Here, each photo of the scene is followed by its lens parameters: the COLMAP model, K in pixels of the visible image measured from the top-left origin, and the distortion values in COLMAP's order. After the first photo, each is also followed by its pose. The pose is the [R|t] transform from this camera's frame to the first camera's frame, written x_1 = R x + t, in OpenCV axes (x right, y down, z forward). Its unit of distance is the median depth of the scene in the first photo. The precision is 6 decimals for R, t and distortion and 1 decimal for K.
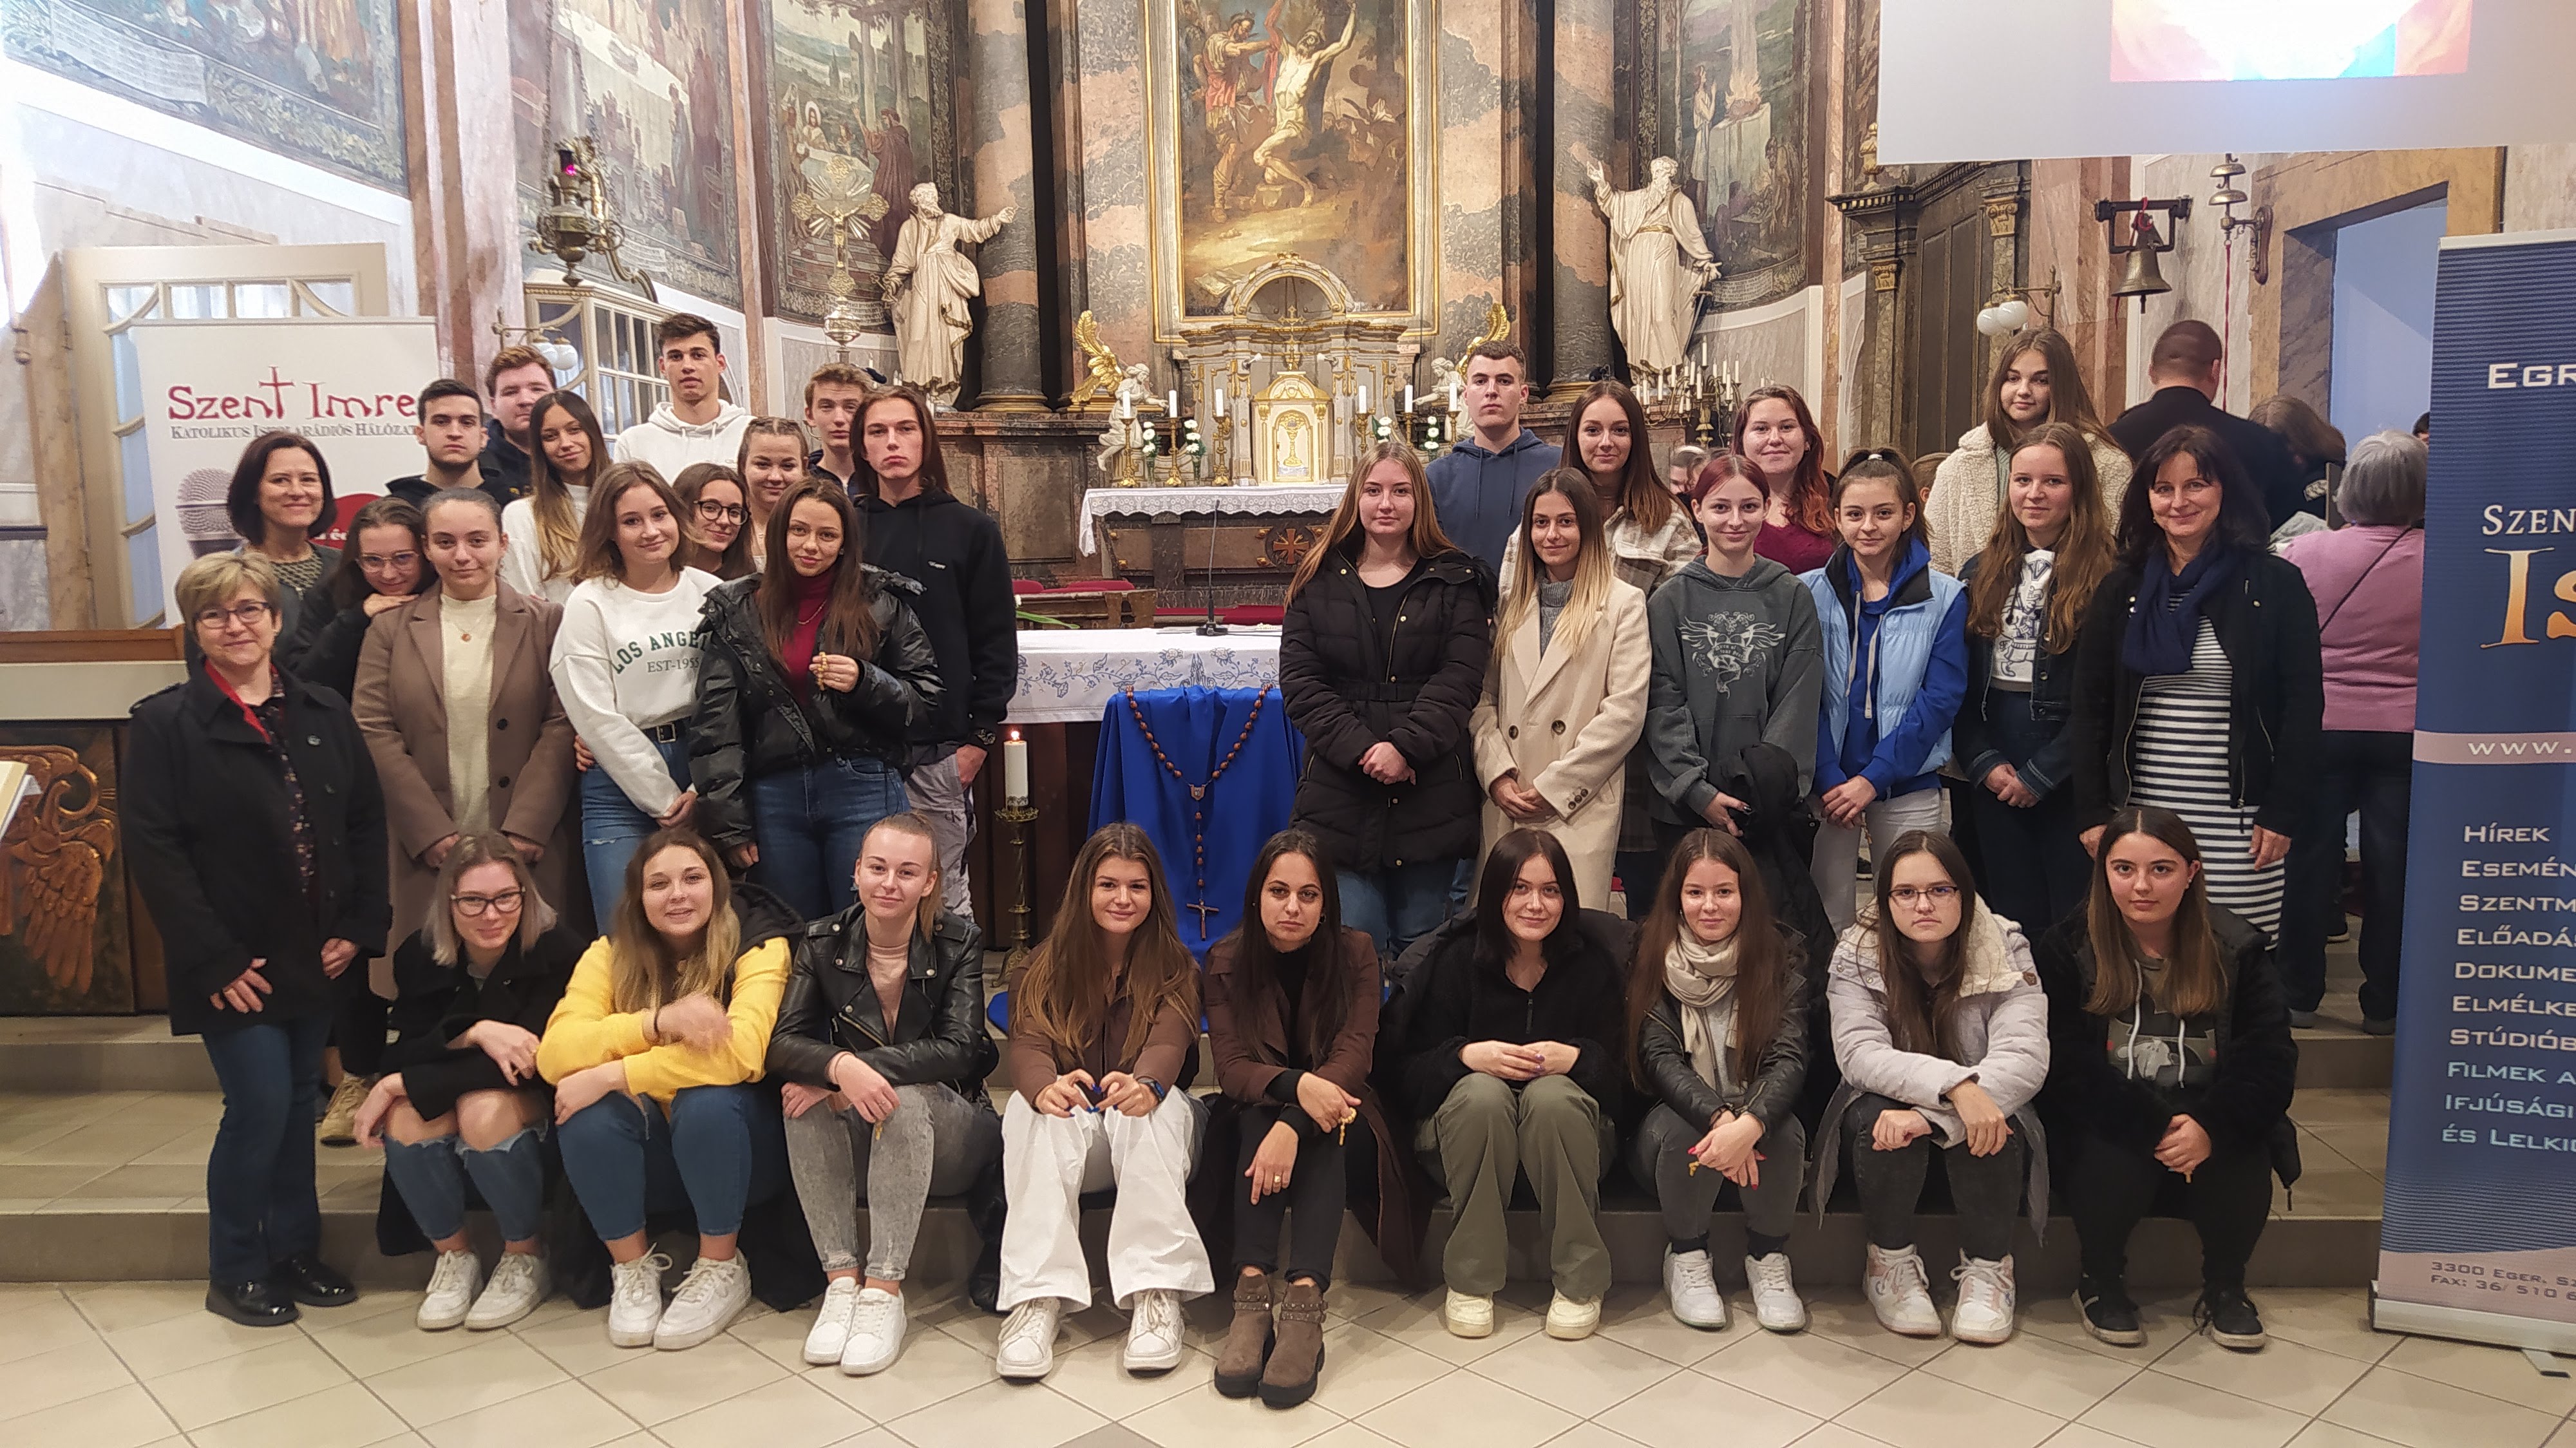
lens RADIAL K [[2024.0, 0, 1288.0], [0, 2024.0, 724.0], [0, 0, 1]] dist [0.114385, -0.169947]
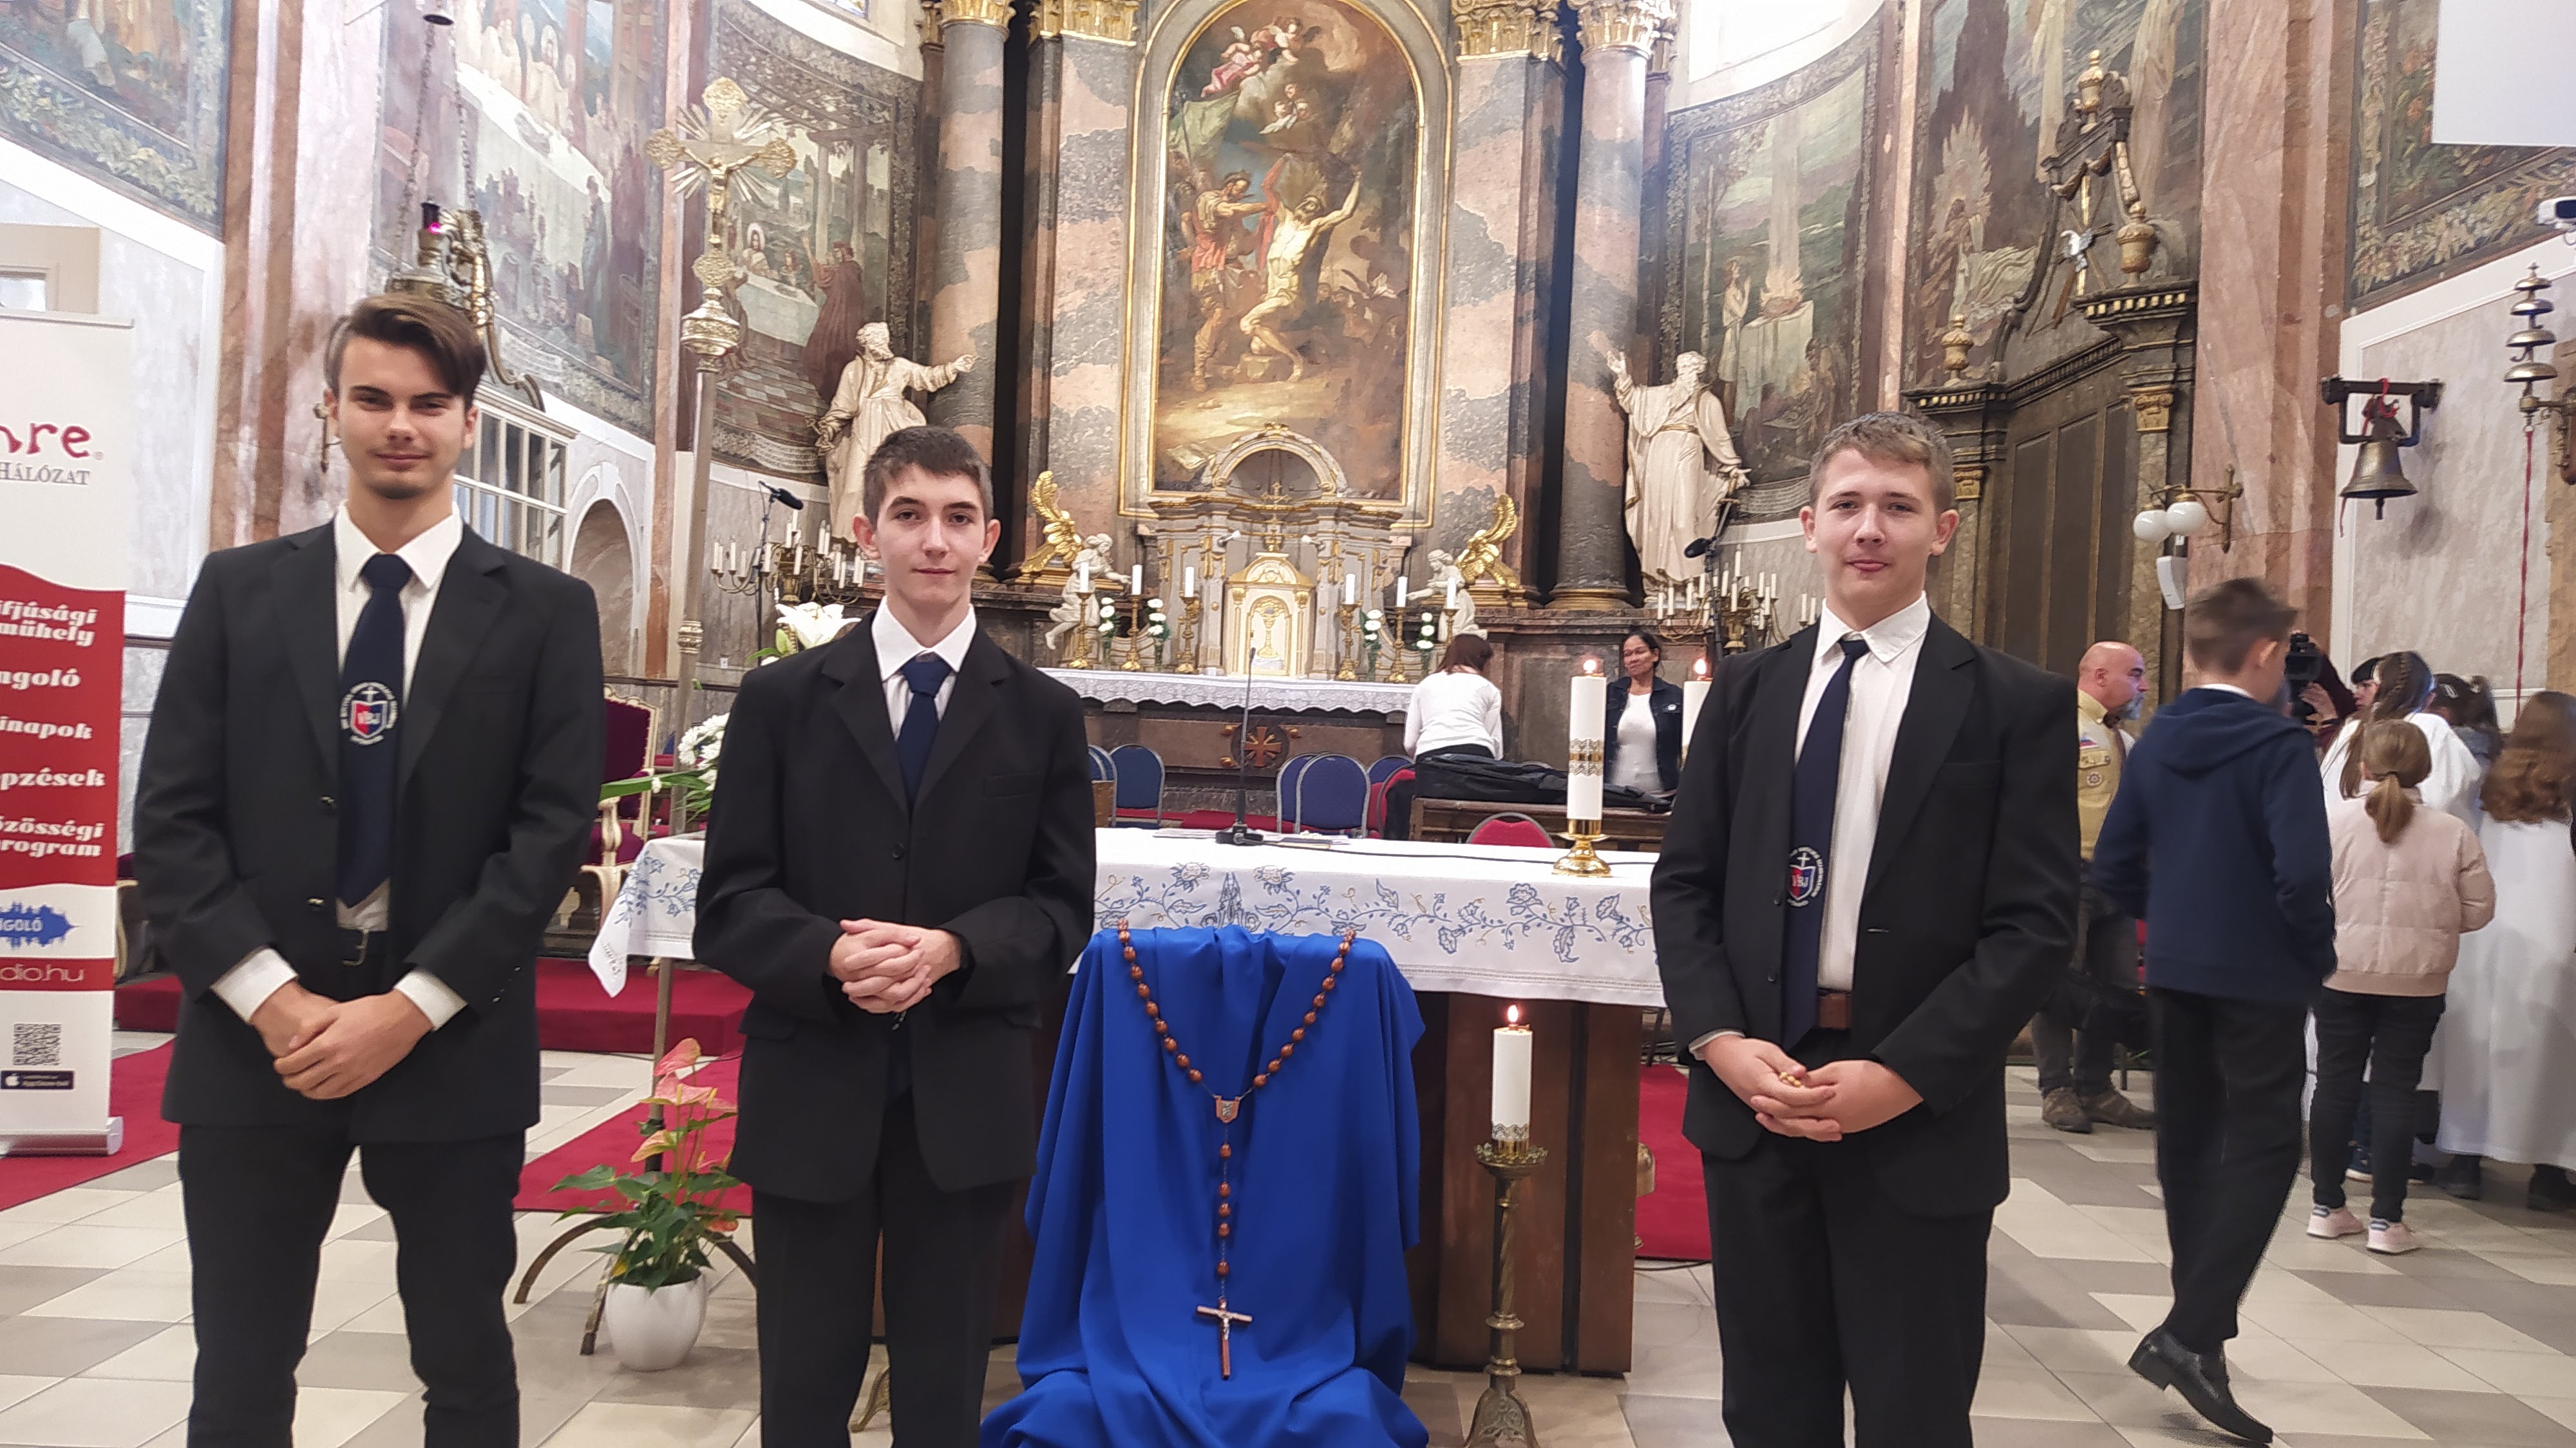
lens RADIAL K [[2024.0, 0, 1288.0], [0, 2024.0, 724.0], [0, 0, 1]] dist [0.114385, -0.169947]
pose [[0.997324, 0.064460, 0.034491, -0.016871], [-0.060461, 0.992467, -0.106555, -0.004876], [-0.041100, 0.104184, 0.993708, 0.122747]]
